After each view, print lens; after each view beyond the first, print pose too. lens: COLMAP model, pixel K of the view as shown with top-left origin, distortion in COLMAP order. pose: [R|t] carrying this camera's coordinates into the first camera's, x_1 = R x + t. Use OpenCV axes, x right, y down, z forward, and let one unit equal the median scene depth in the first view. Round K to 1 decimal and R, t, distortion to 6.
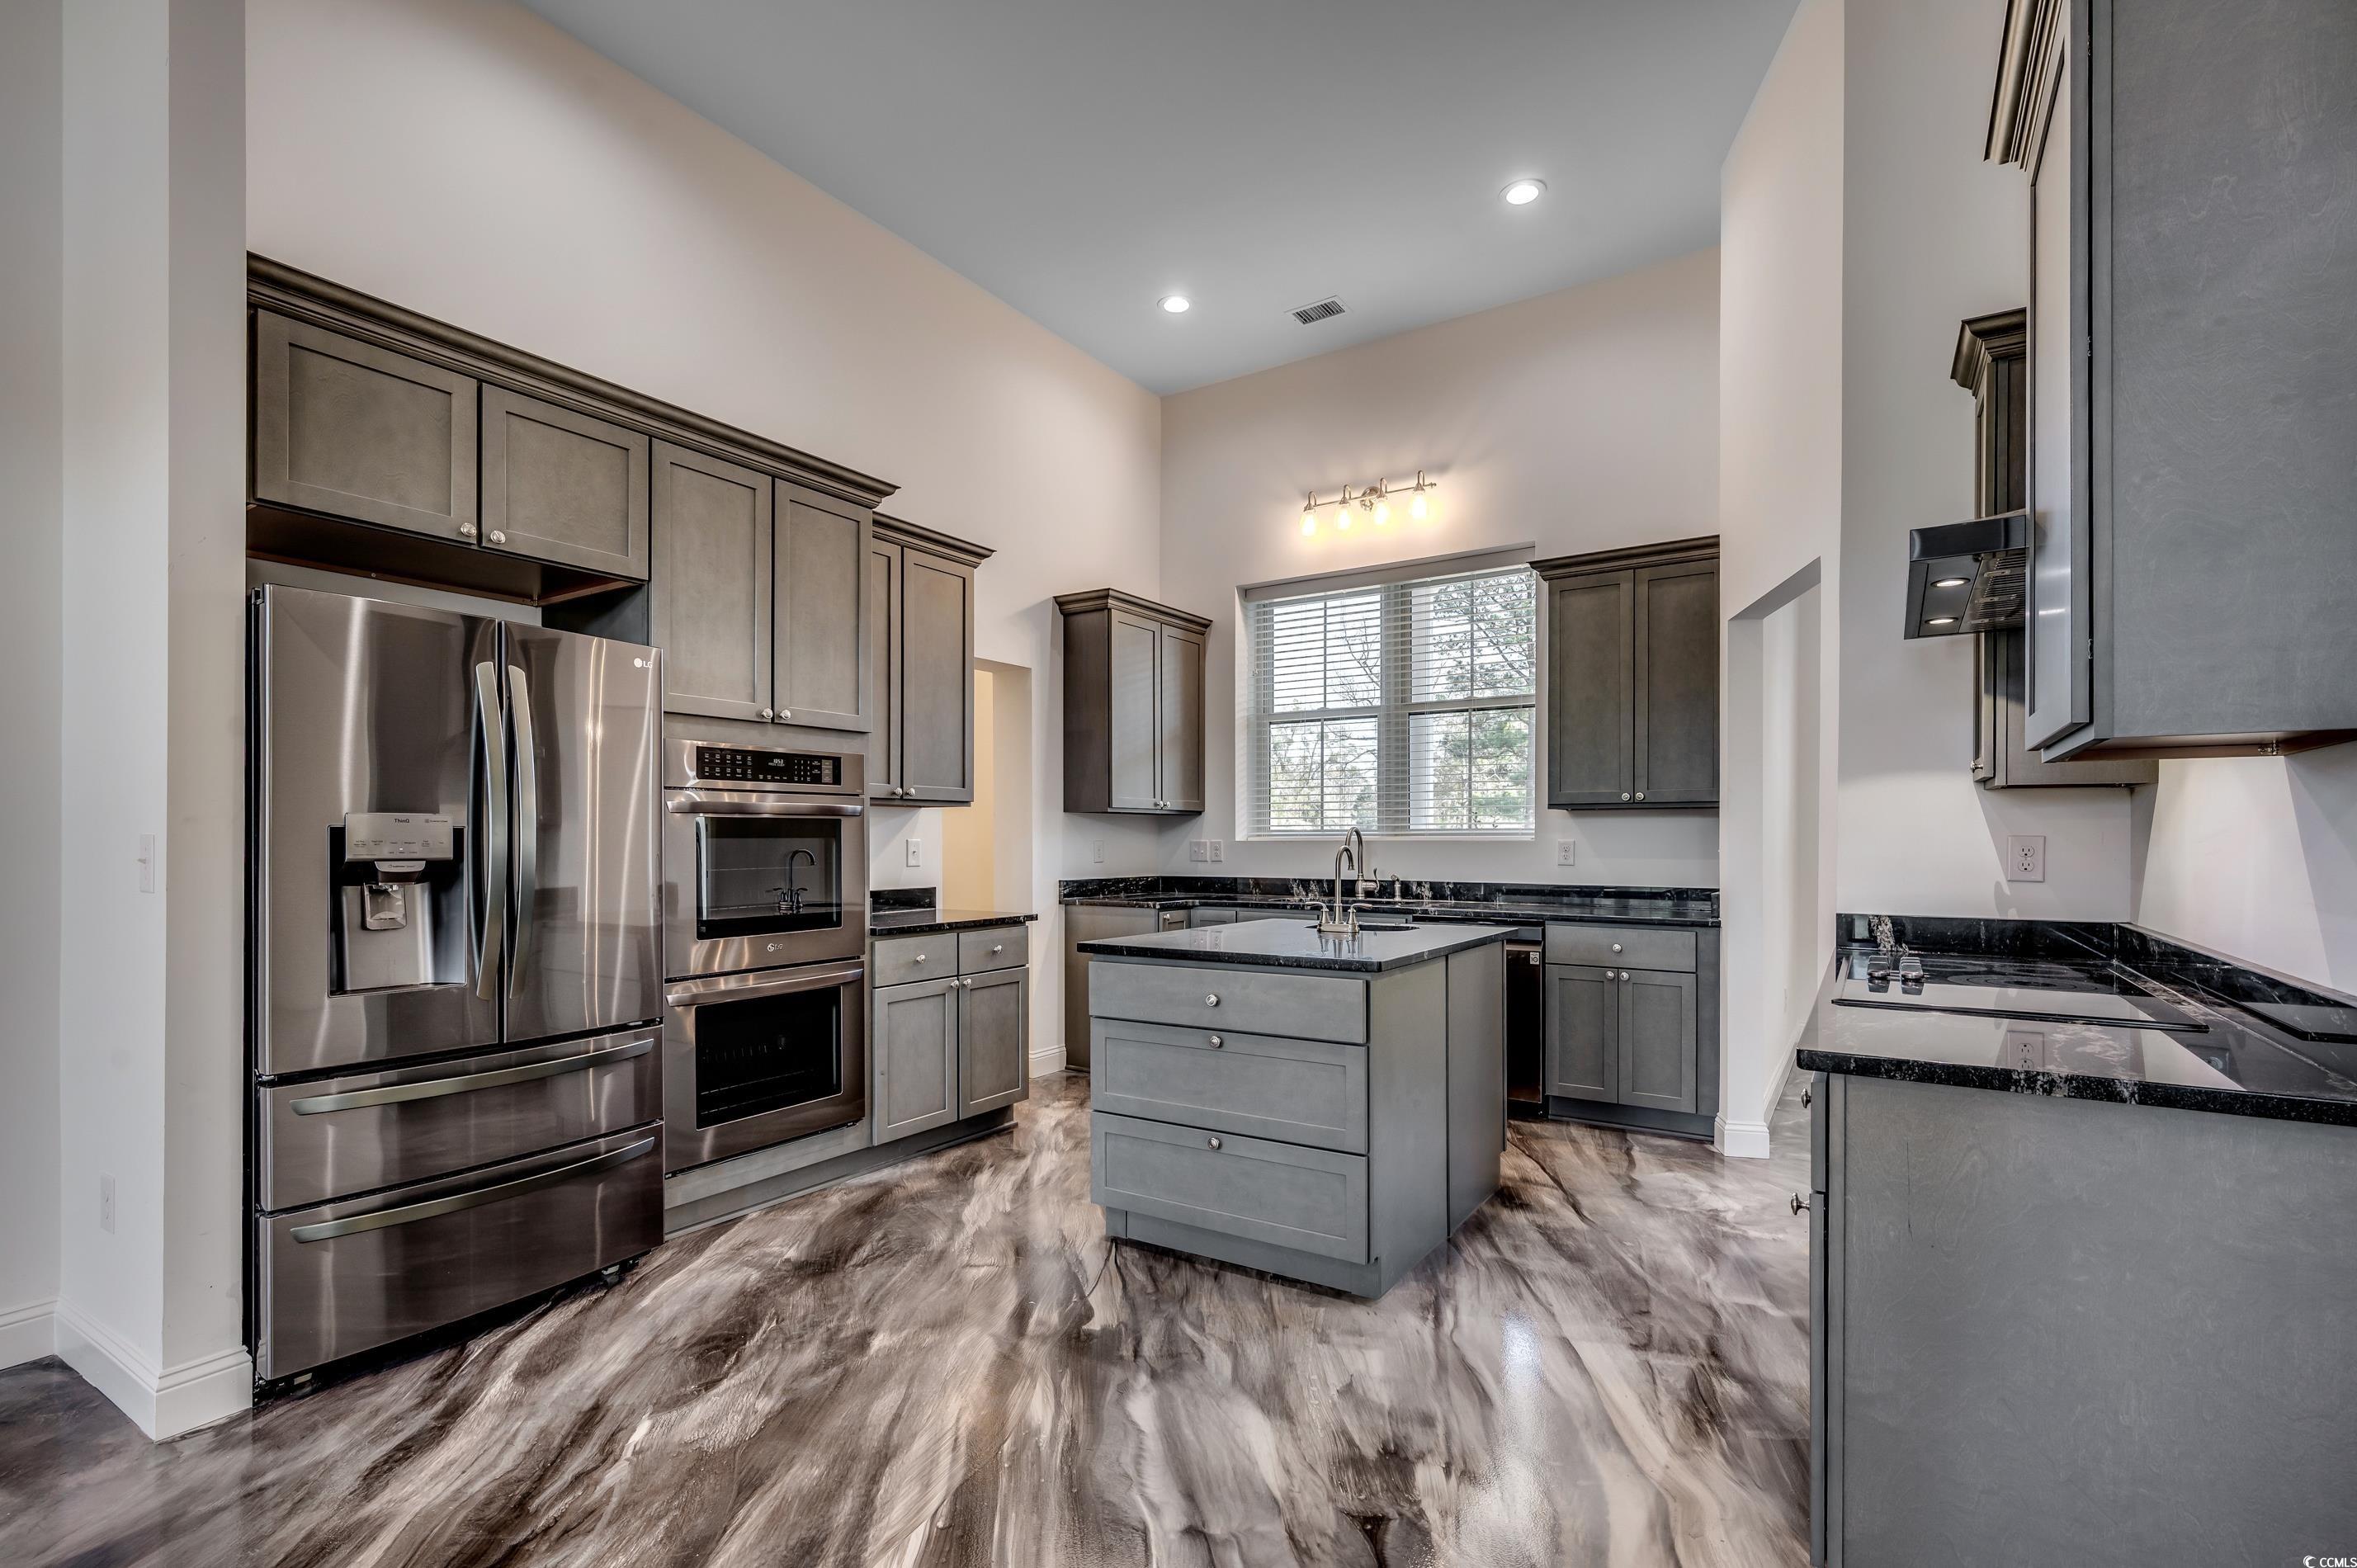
lens RADIAL K [[1056.7, 0, 1194.3], [0, 1056.7, 833.5], [0, 0, 1]] dist [-0.001319, -0.000411]
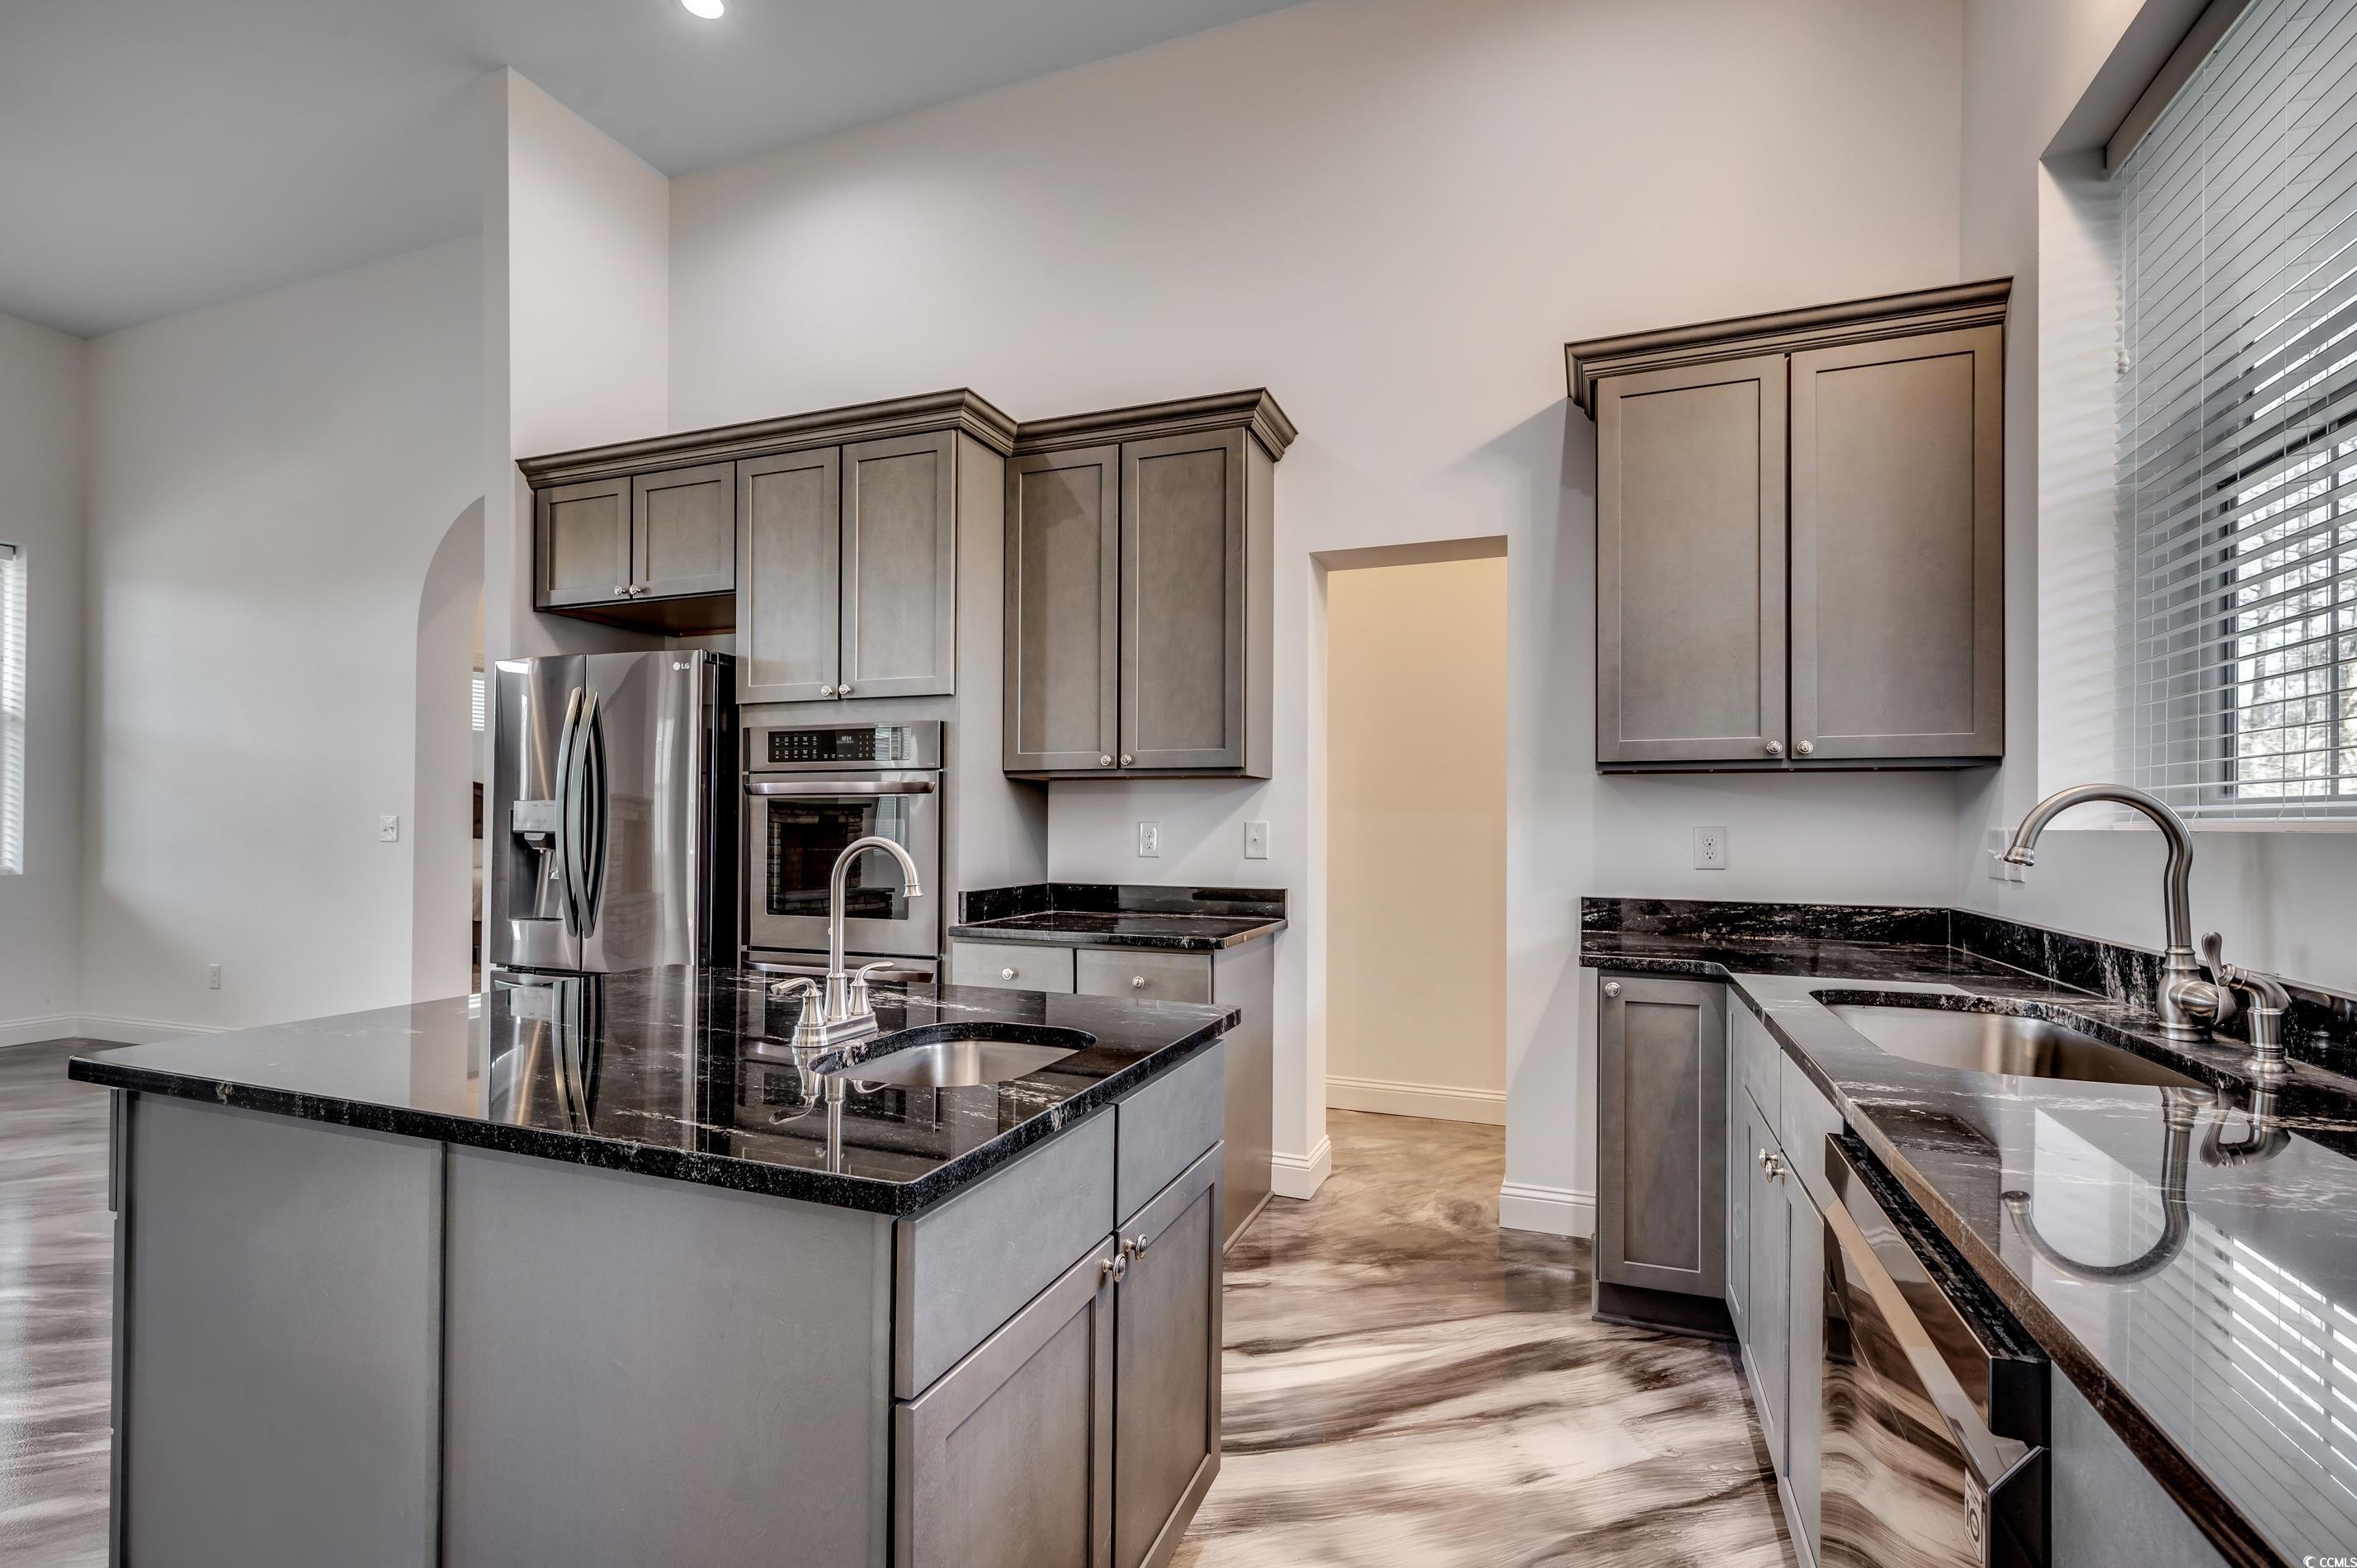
lens RADIAL K [[1056.7, 0, 1194.4], [0, 1056.7, 817.3], [0, 0, 1]] dist [-0.001319, -0.000411]
pose [[0.213712, -0.003163, -0.976892, 0.472426], [0.000266, 0.999995, -0.003180, 0.004883], [0.976897, 0.000420, 0.213712, 0.853579]]
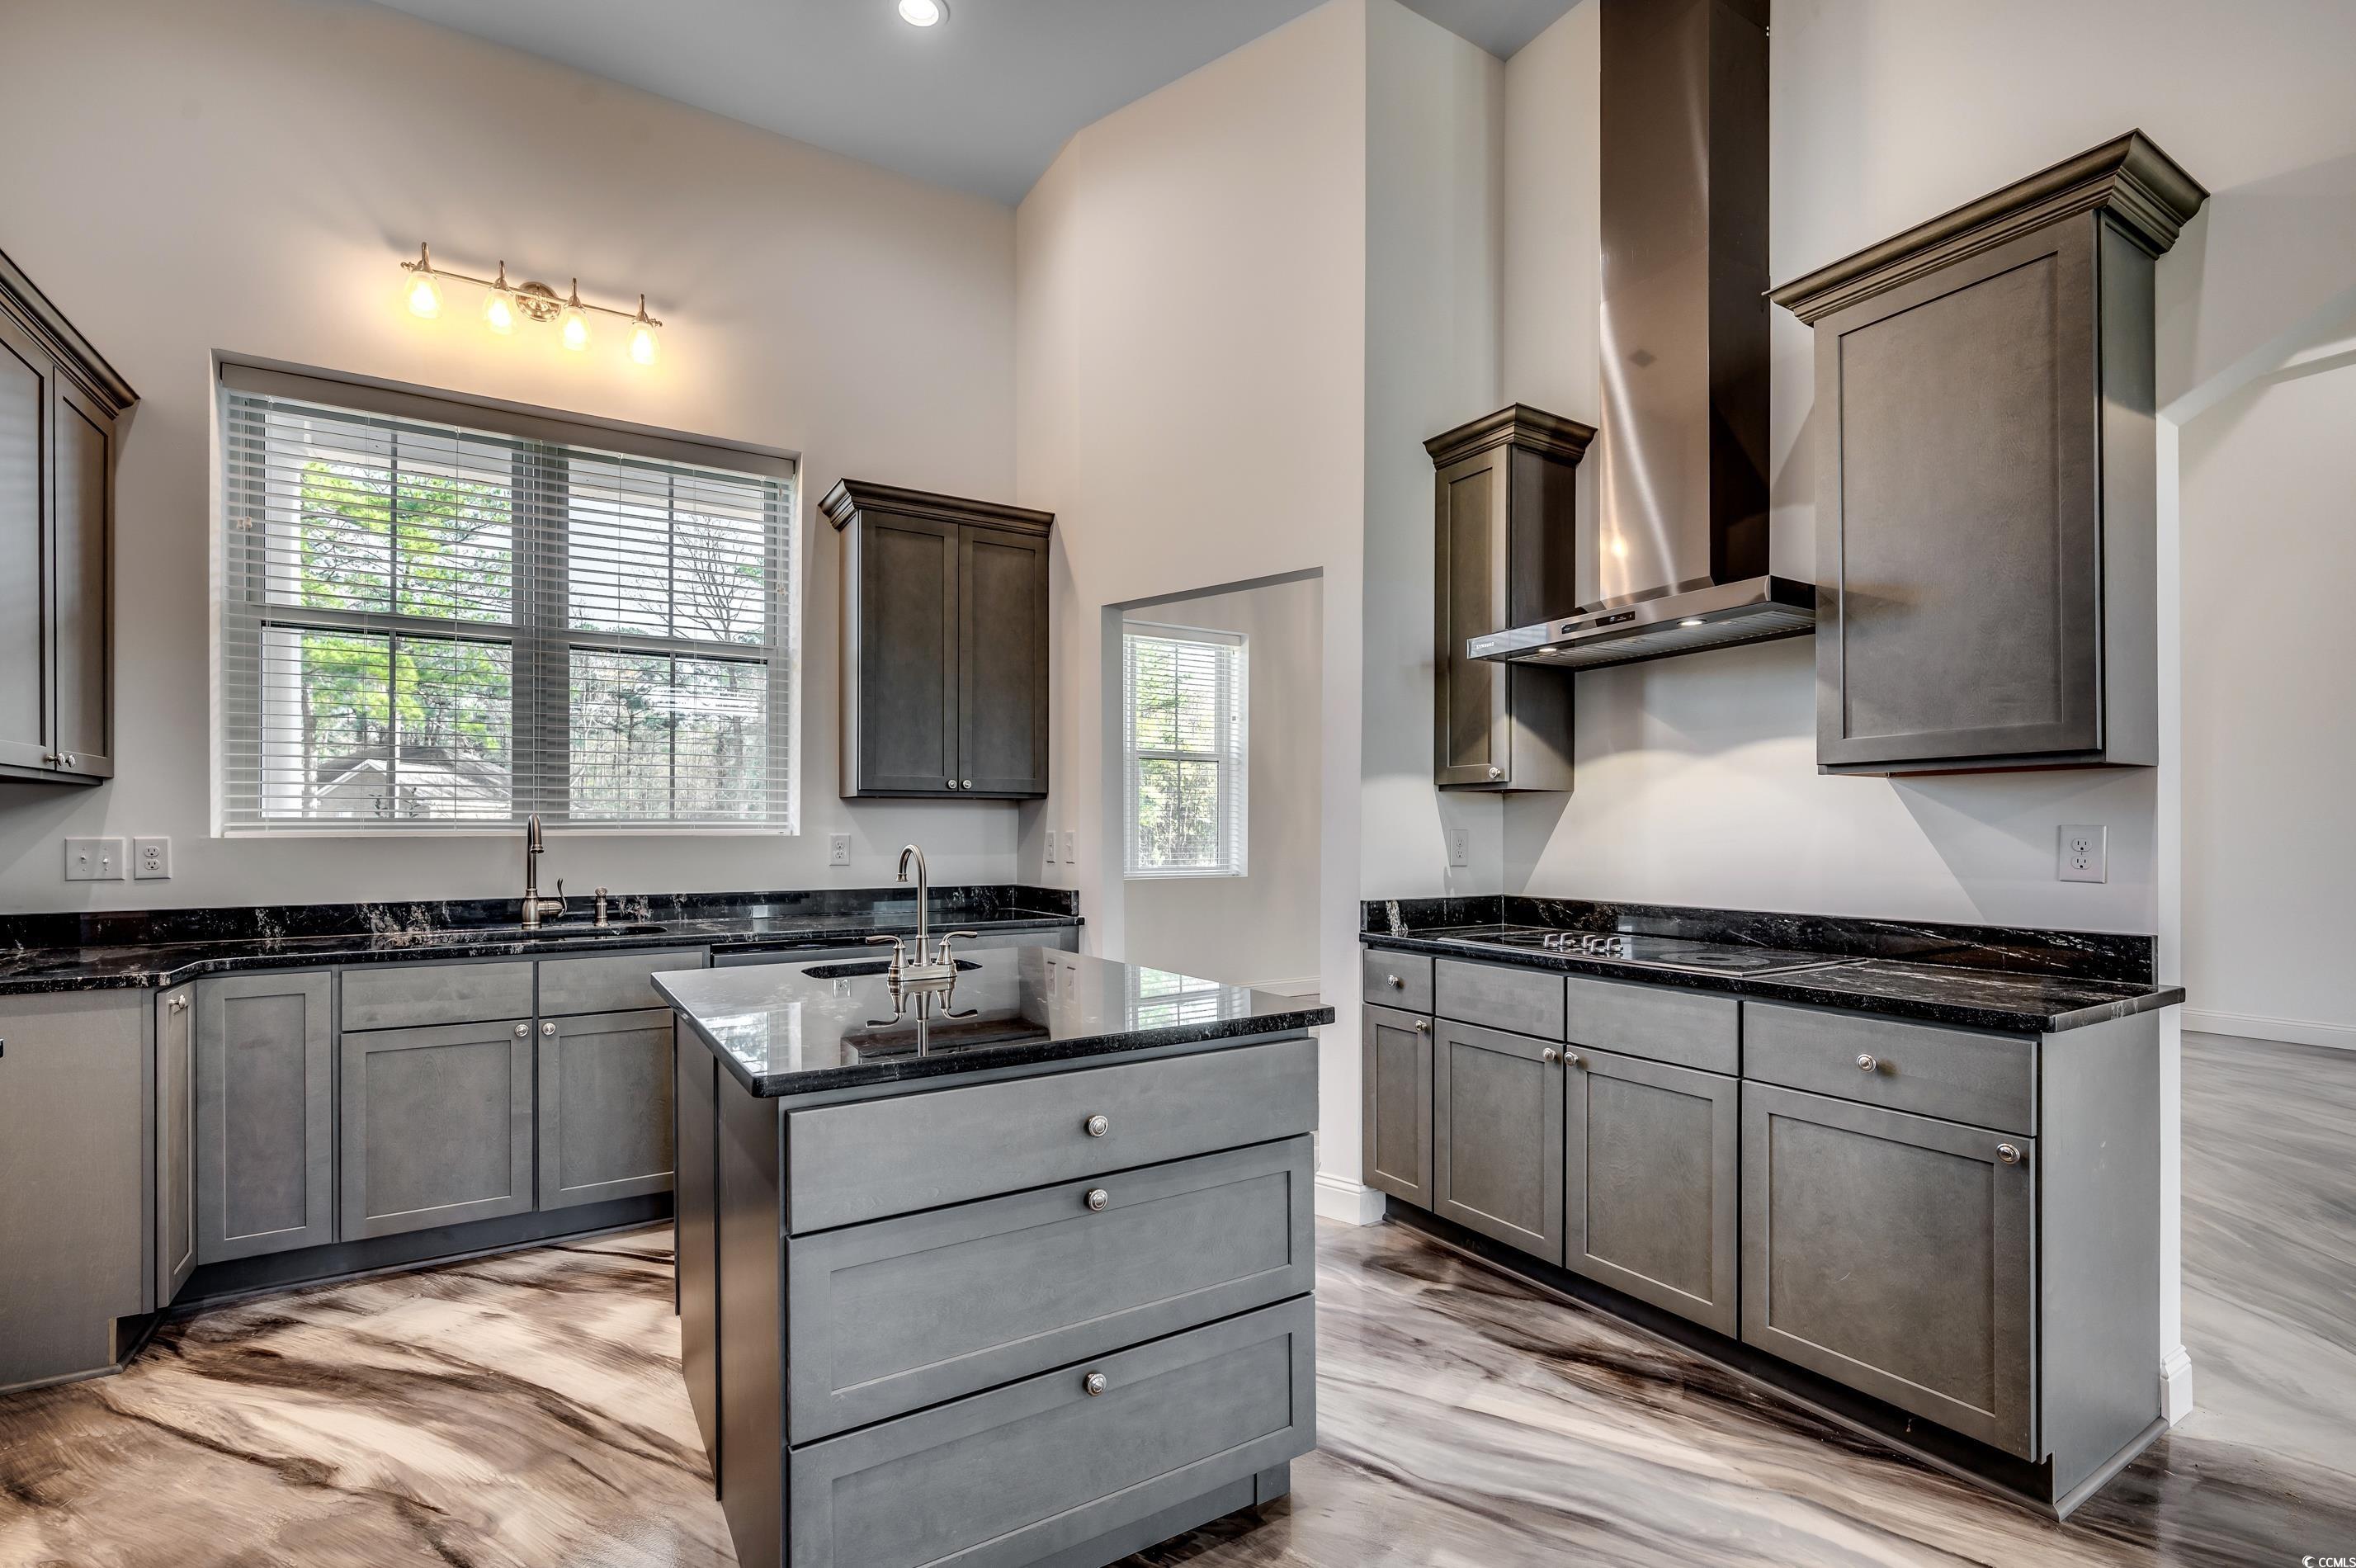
lens RADIAL K [[1056.3, 0, 1182.6], [0, 1056.3, 827.8], [0, 0, 1]] dist [-0.001319, -0.000411]
pose [[0.433626, 0.002285, 0.901090, -0.302846], [-0.003219, 0.999994, -0.000987, 0.001398], [-0.901087, -0.002472, 0.433630, 0.472042]]
